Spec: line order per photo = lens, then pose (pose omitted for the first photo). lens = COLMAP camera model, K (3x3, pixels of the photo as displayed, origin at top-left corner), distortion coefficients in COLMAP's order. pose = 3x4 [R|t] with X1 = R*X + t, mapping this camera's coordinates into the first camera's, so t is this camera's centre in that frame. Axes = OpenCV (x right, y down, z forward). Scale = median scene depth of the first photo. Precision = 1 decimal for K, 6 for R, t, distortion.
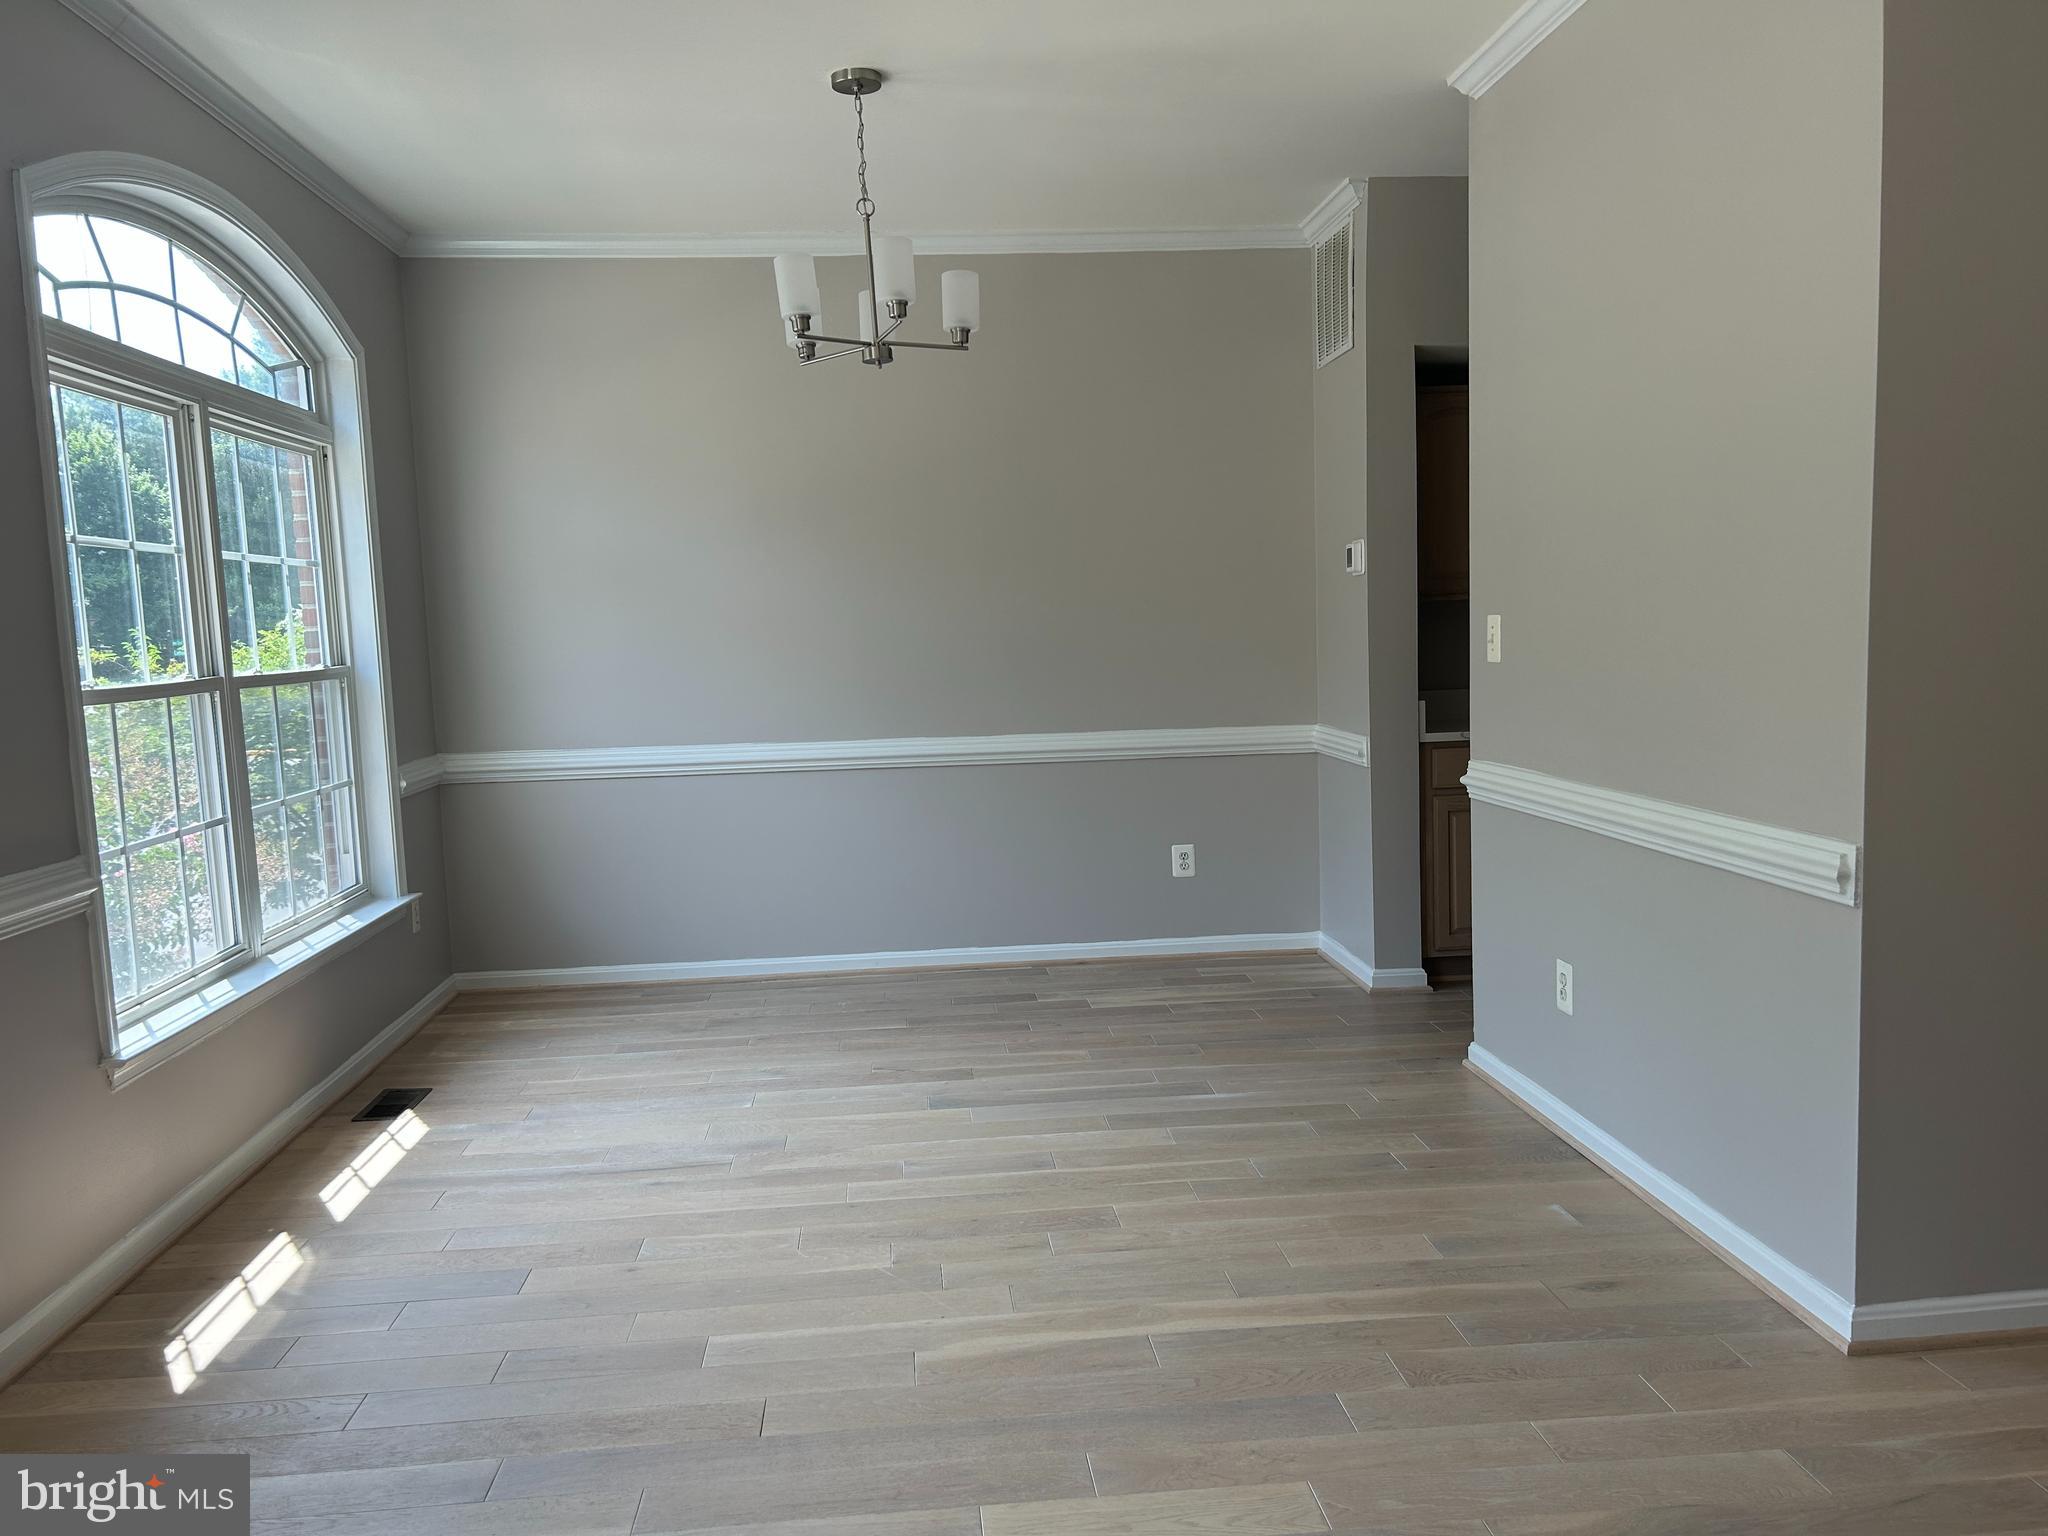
lens RADIAL K [[1545.2, 0, 1025.9], [0, 1545.2, 775.6], [0, 0, 1]] dist [-0.008553, 0.001494]
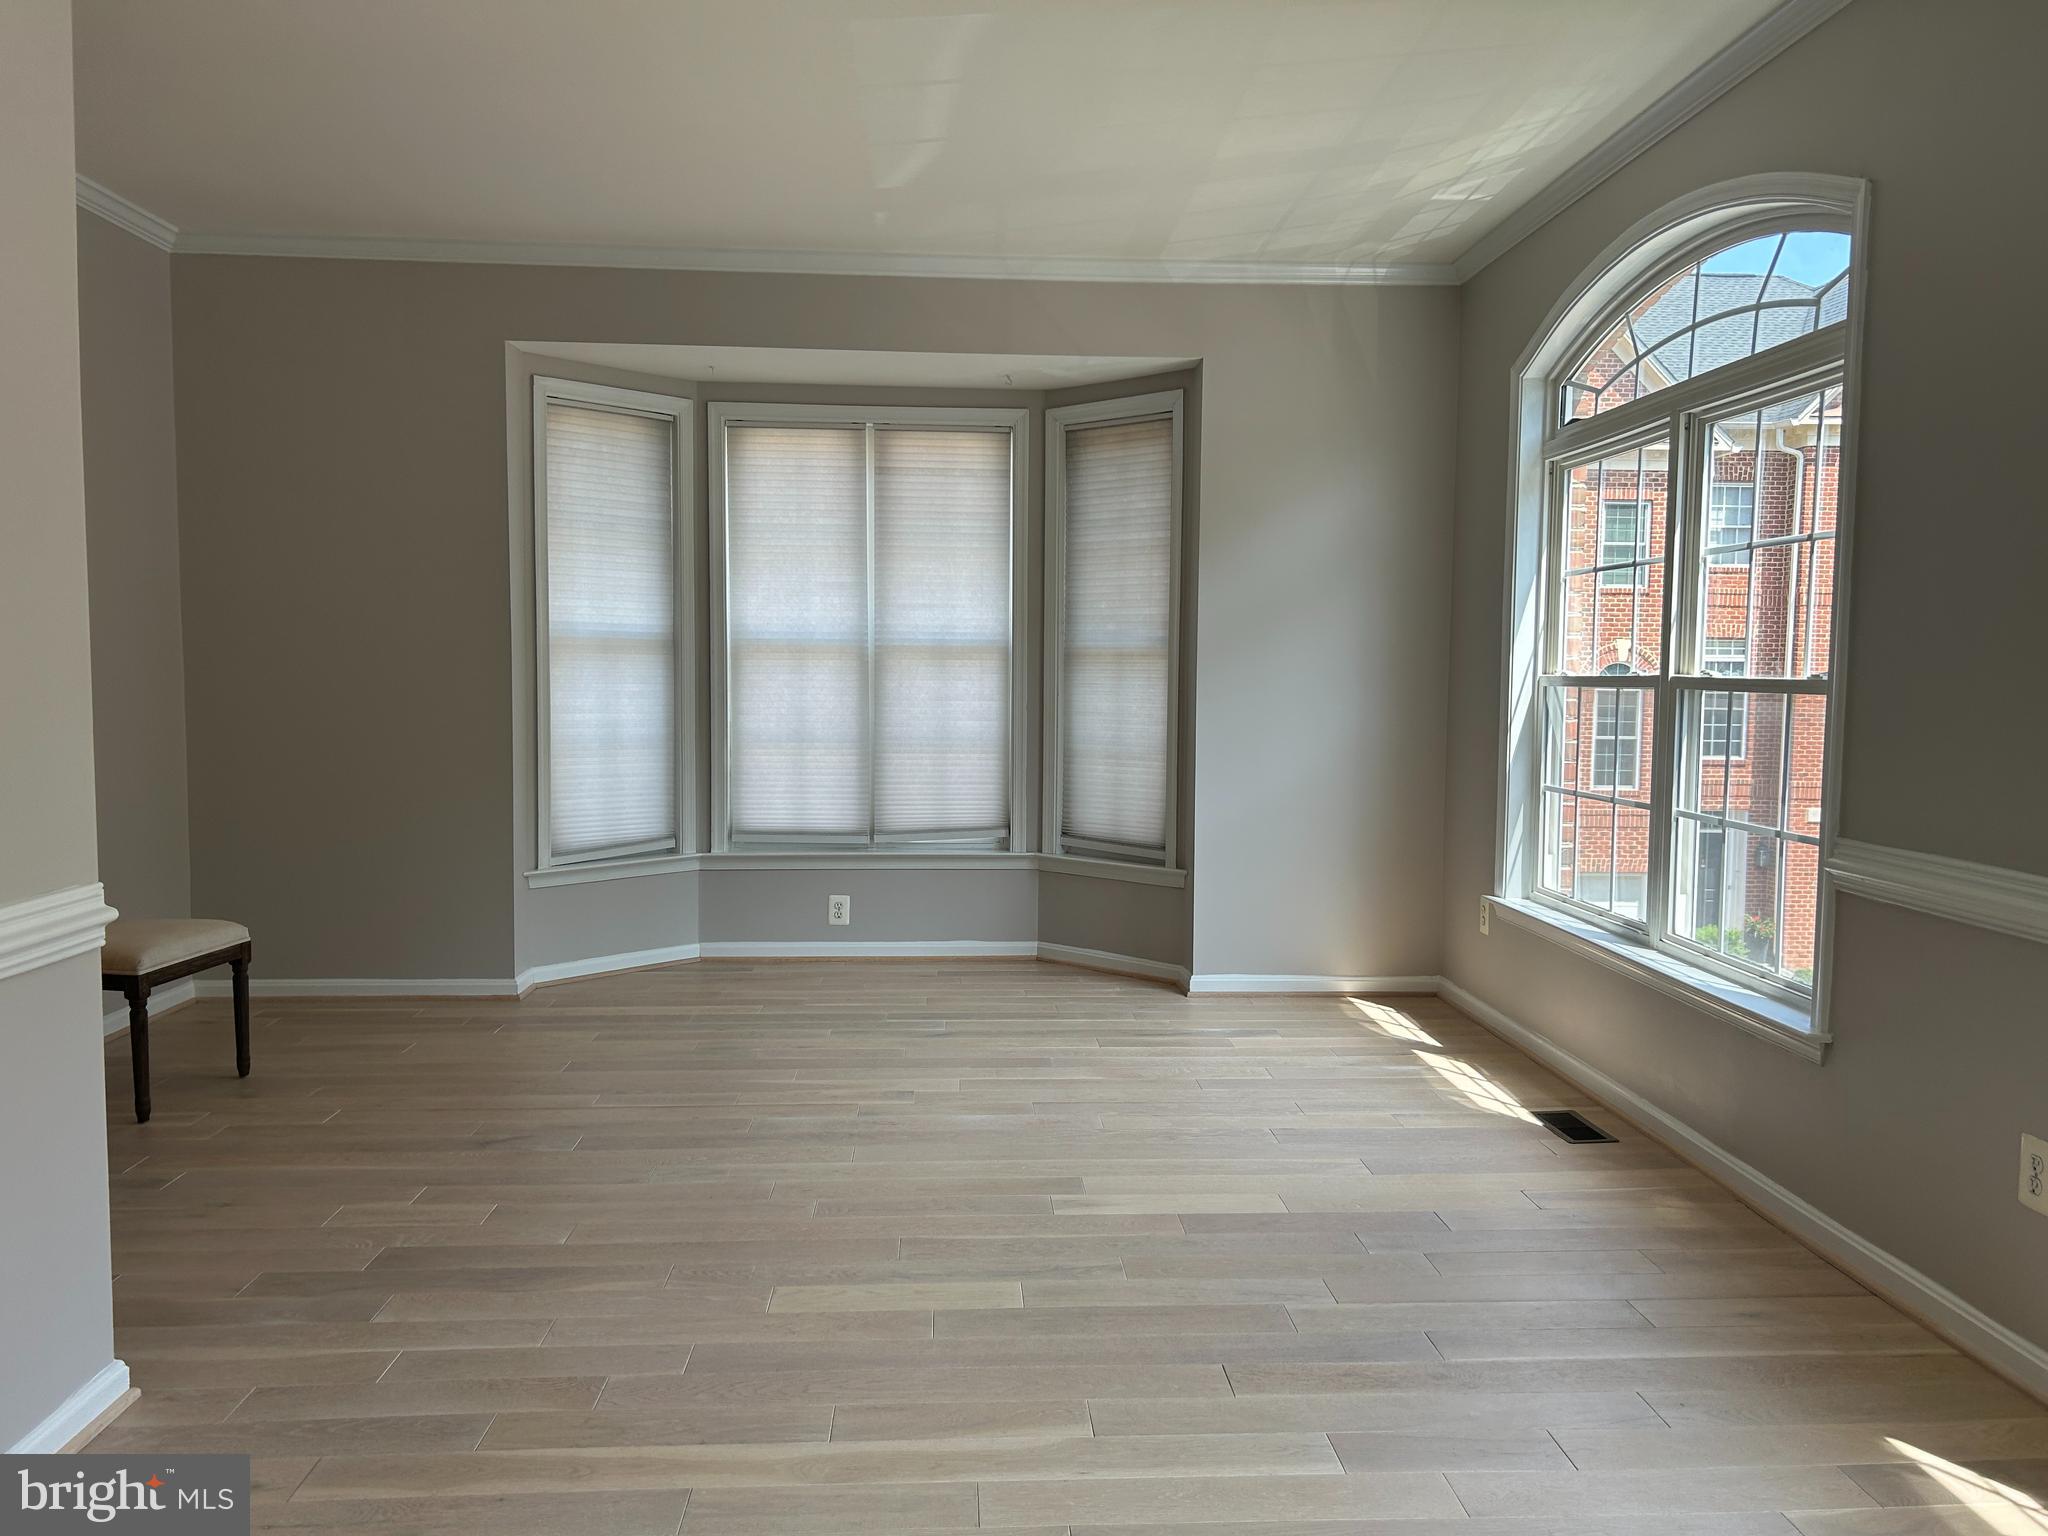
lens RADIAL K [[1545.2, 0, 1025.8], [0, 1545.2, 772.8], [0, 0, 1]] dist [-0.008553, 0.001494]
pose [[-0.999058, 0.022424, 0.037157, -0.074209], [0.028065, 0.986878, 0.159012, -0.150776], [-0.033104, 0.159905, -0.986577, 1.819043]]
